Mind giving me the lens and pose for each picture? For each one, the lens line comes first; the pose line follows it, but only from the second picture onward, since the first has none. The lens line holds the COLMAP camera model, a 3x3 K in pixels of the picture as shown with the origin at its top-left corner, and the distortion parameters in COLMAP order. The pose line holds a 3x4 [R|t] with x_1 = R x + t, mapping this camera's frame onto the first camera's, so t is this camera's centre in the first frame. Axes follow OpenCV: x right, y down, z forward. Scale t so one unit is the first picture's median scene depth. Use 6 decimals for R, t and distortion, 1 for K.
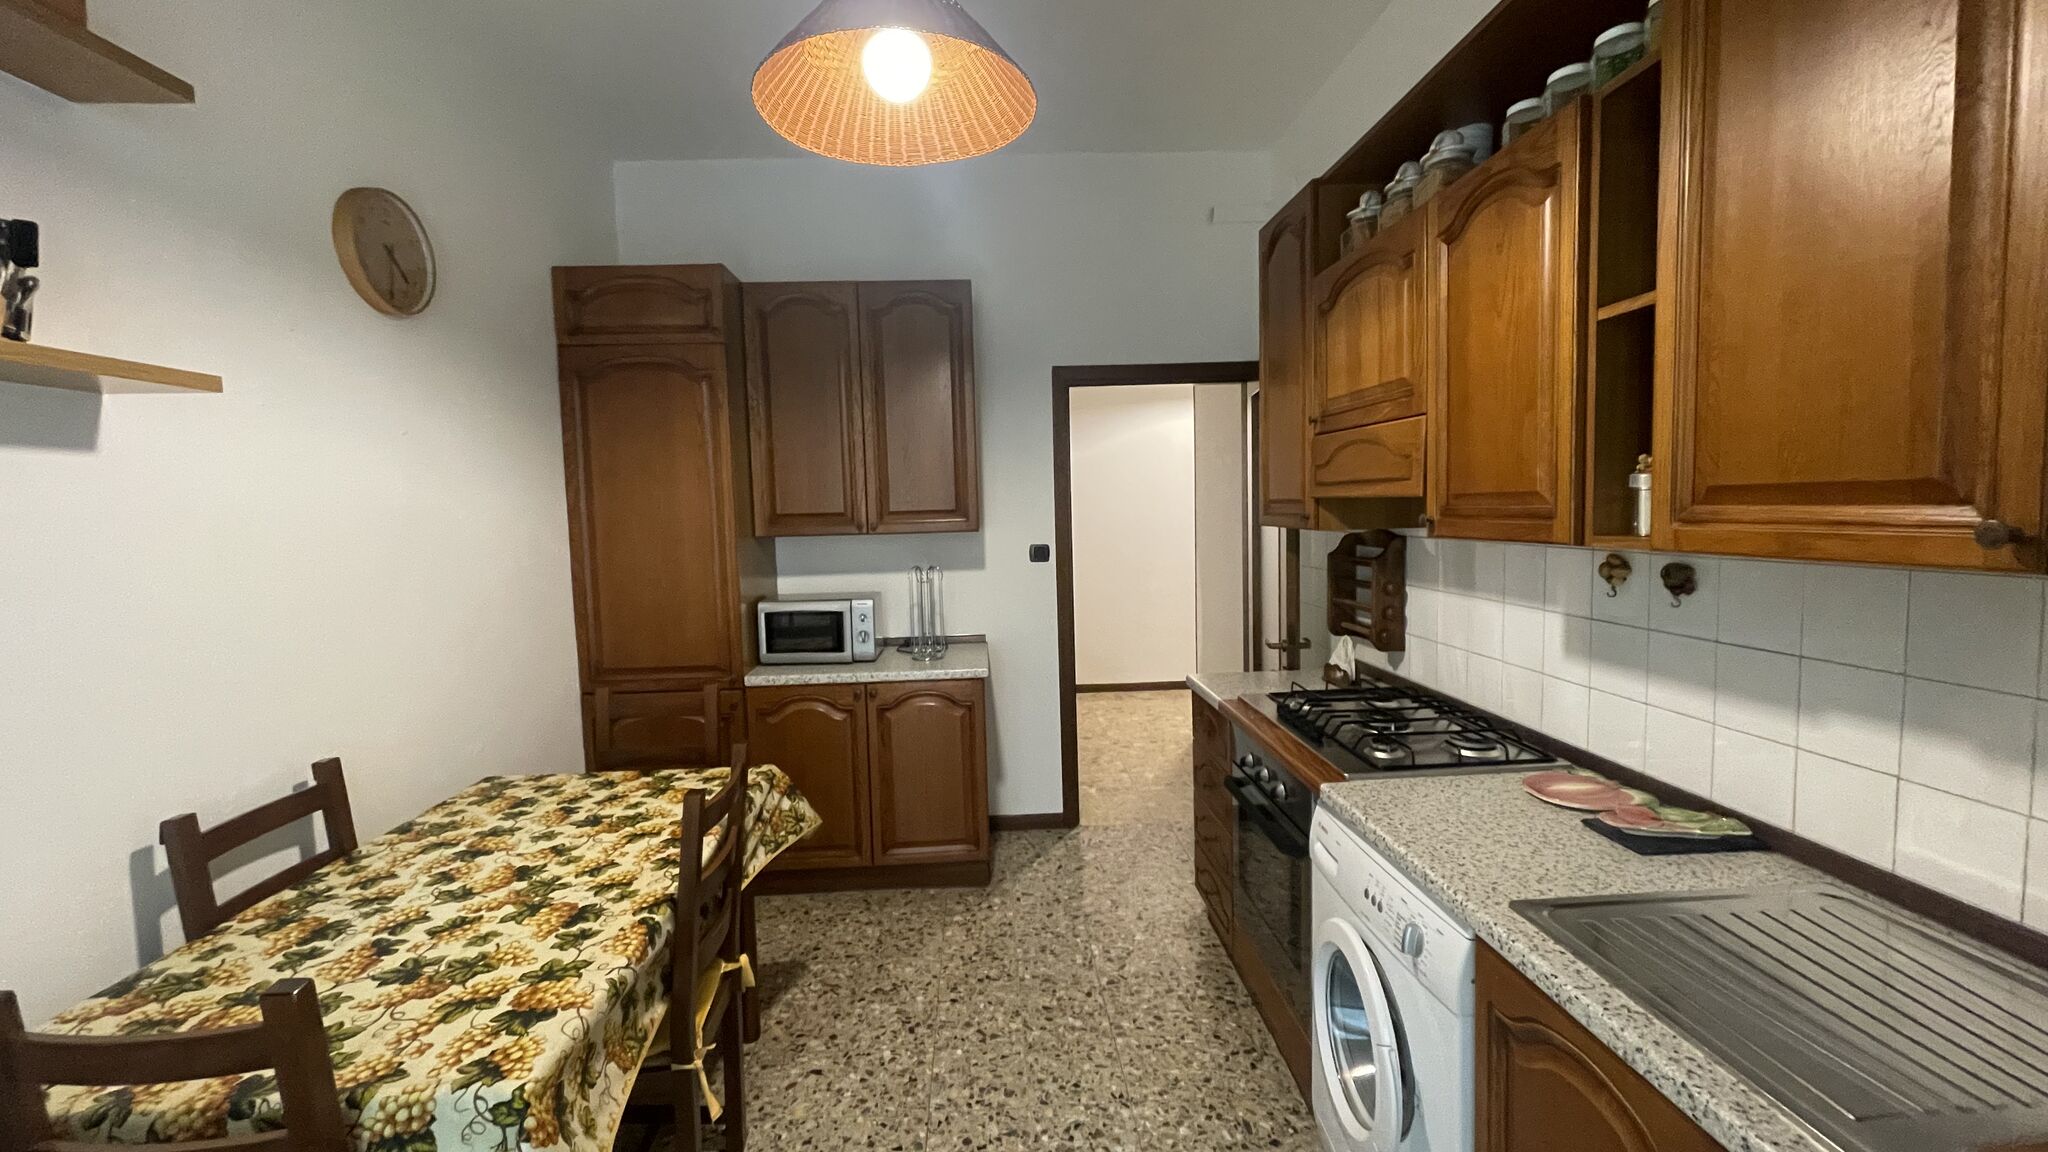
lens RADIAL K [[828.1, 0, 1010.6], [0, 828.1, 569.1], [0, 0, 1]] dist [-0.002263, 0.002335]
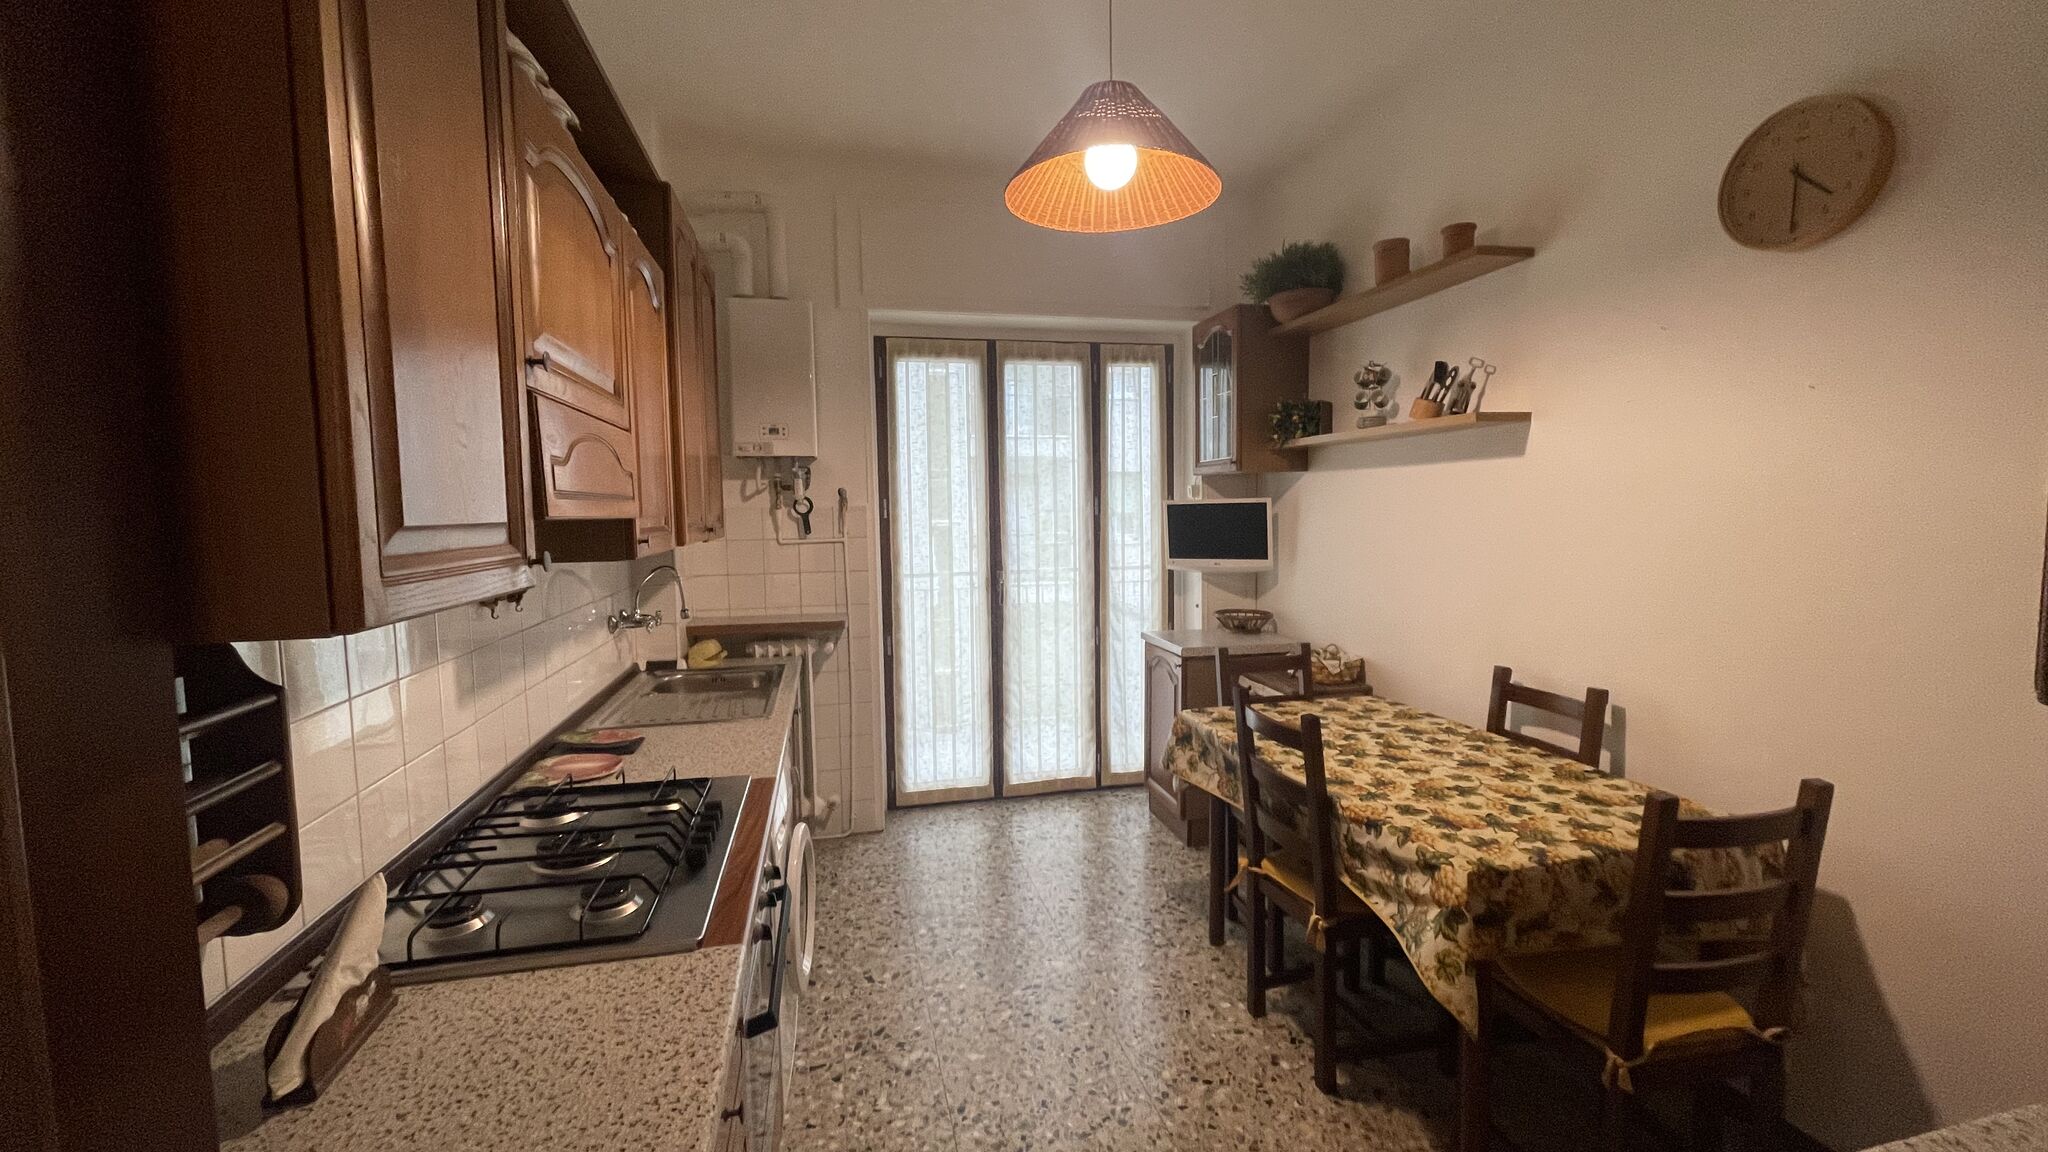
lens RADIAL K [[828.1, 0, 1016.8], [0, 828.1, 566.6], [0, 0, 1]] dist [-0.002263, 0.002335]
pose [[-0.982452, 0.053960, -0.178538, 0.216031], [0.026641, 0.988020, 0.152011, -0.146079], [0.184602, 0.144587, -0.972120, 1.814226]]
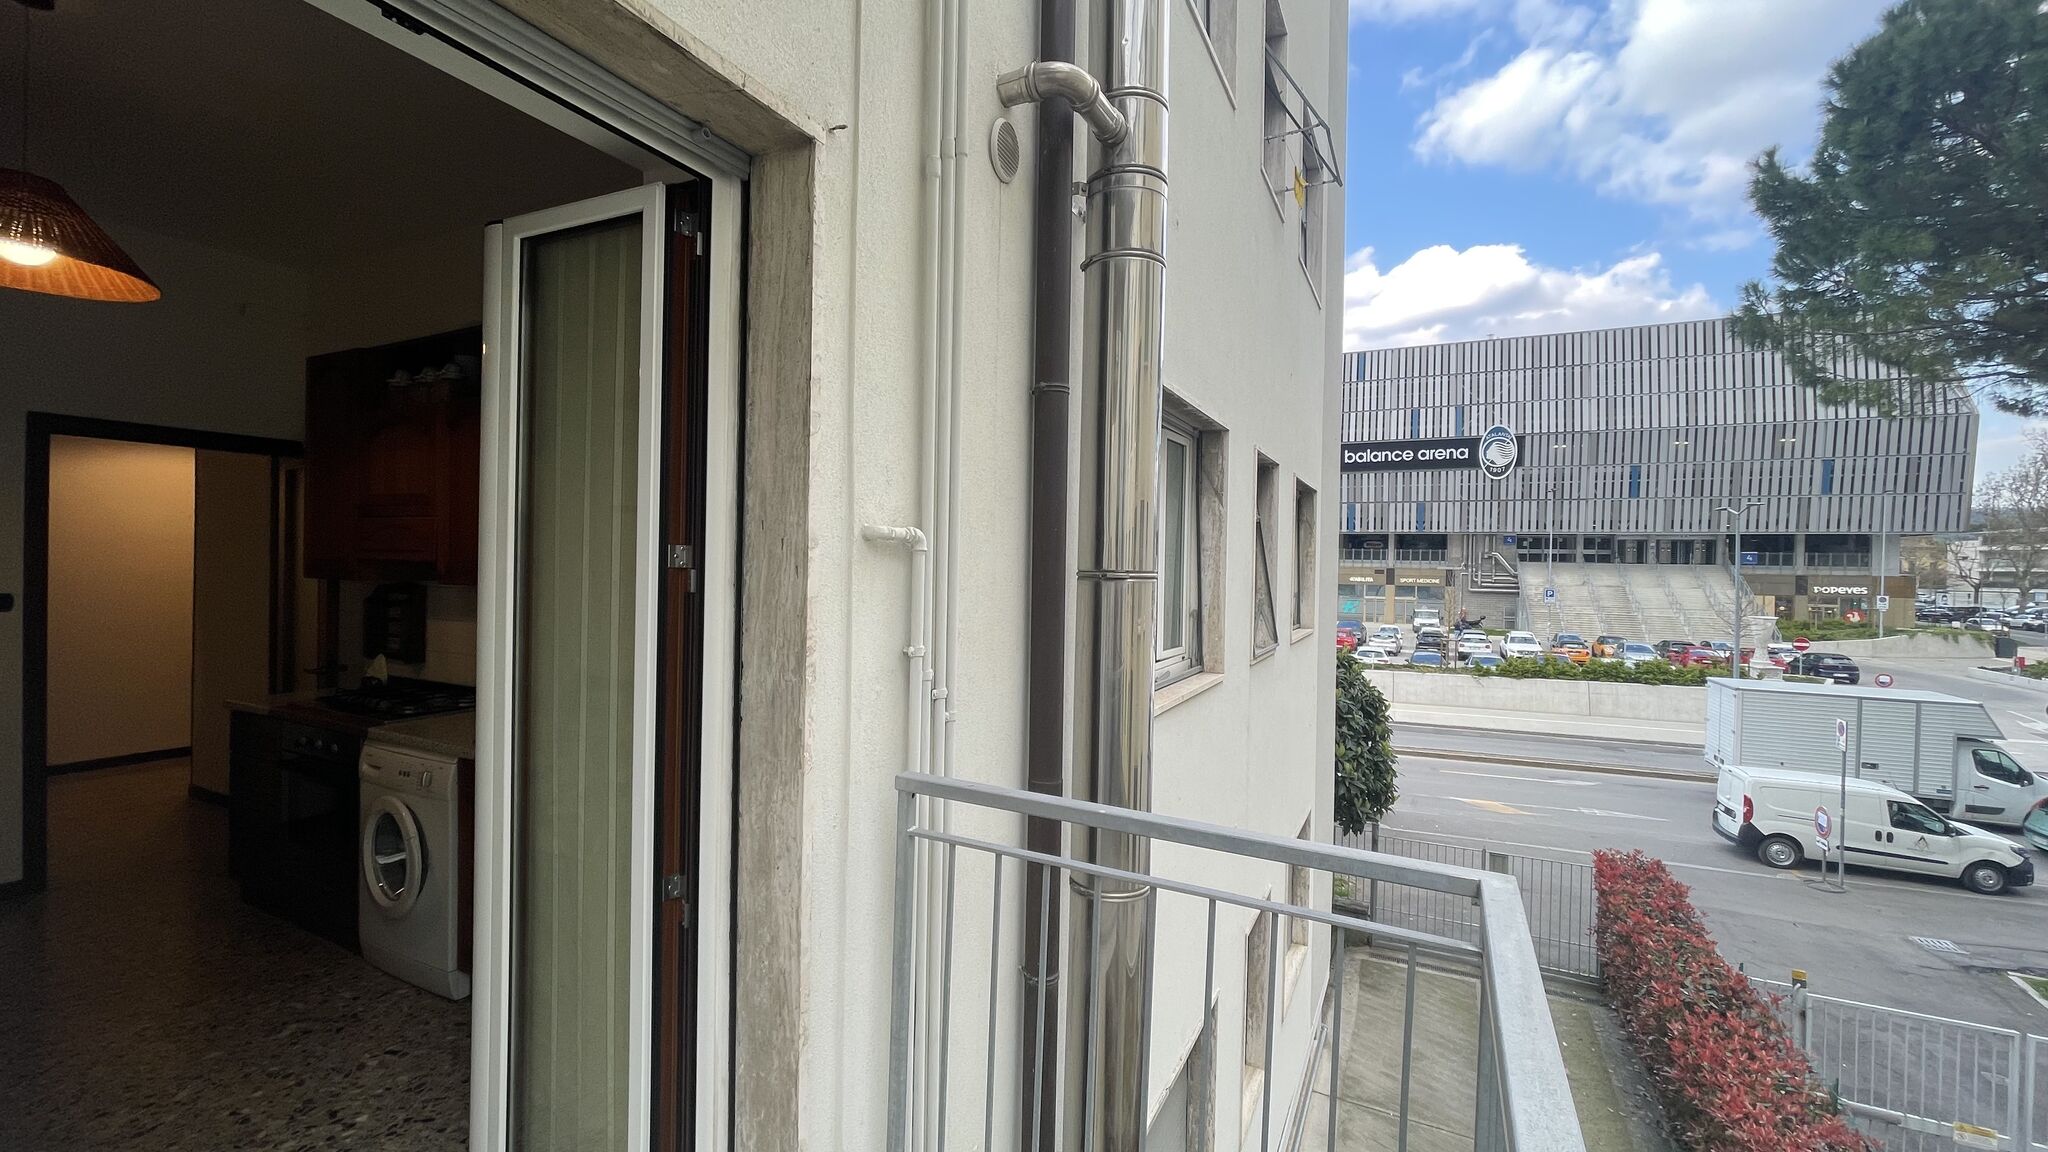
lens RADIAL K [[828.1, 0, 1016.1], [0, 828.1, 571.2], [0, 0, 1]] dist [-0.002263, 0.002335]
pose [[0.489841, 0.032079, 0.871222, -0.404839], [0.032955, 0.997927, -0.055273, 0.066630], [-0.871189, 0.055786, 0.487768, -0.873251]]
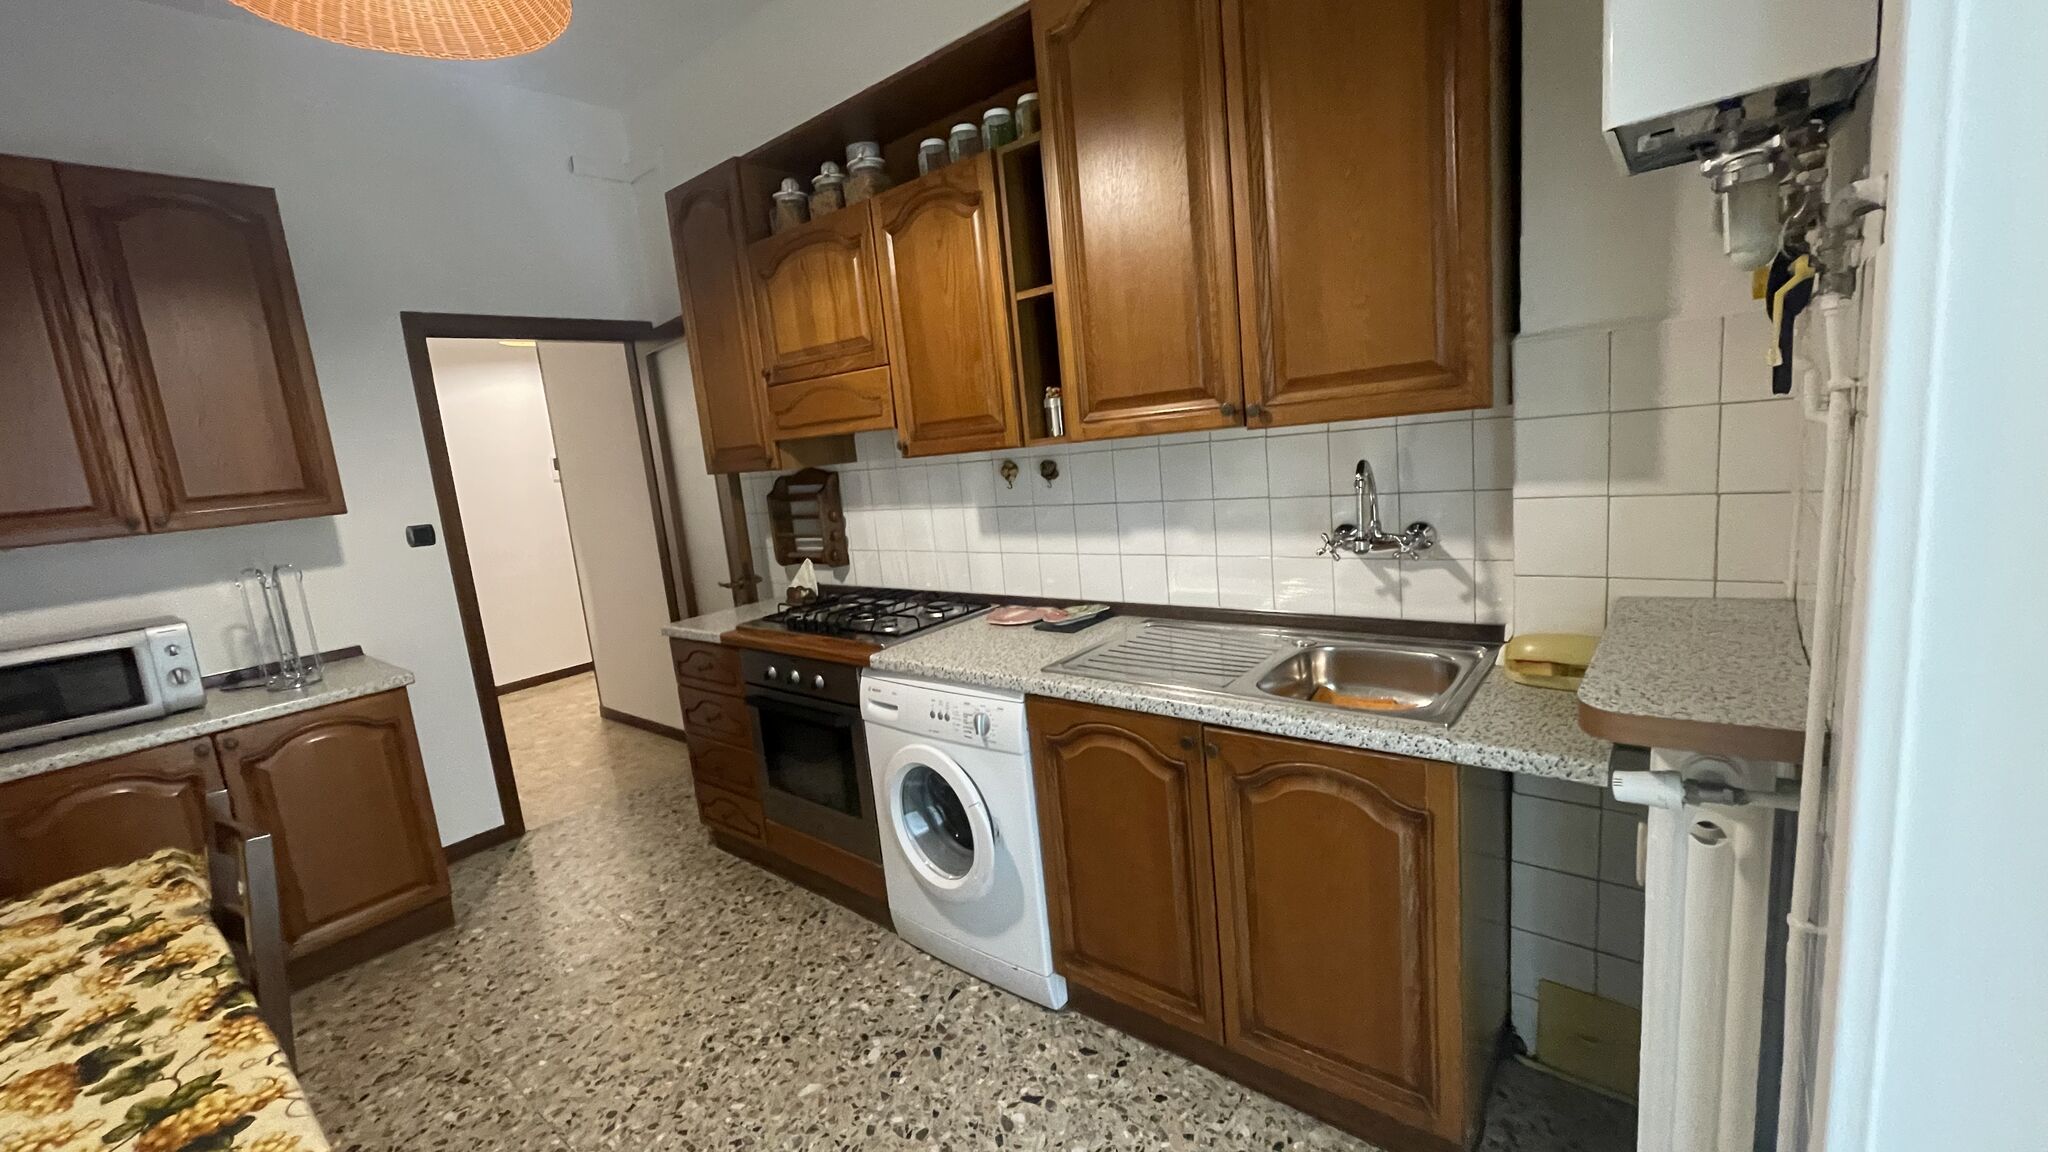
lens RADIAL K [[828.1, 0, 1016.2], [0, 828.1, 569.2], [0, 0, 1]] dist [-0.002263, 0.002335]
pose [[0.666085, -0.153261, 0.729961, -0.333417], [0.134243, 0.987314, 0.084799, 0.044480], [-0.733696, 0.041508, 0.678208, -0.025818]]
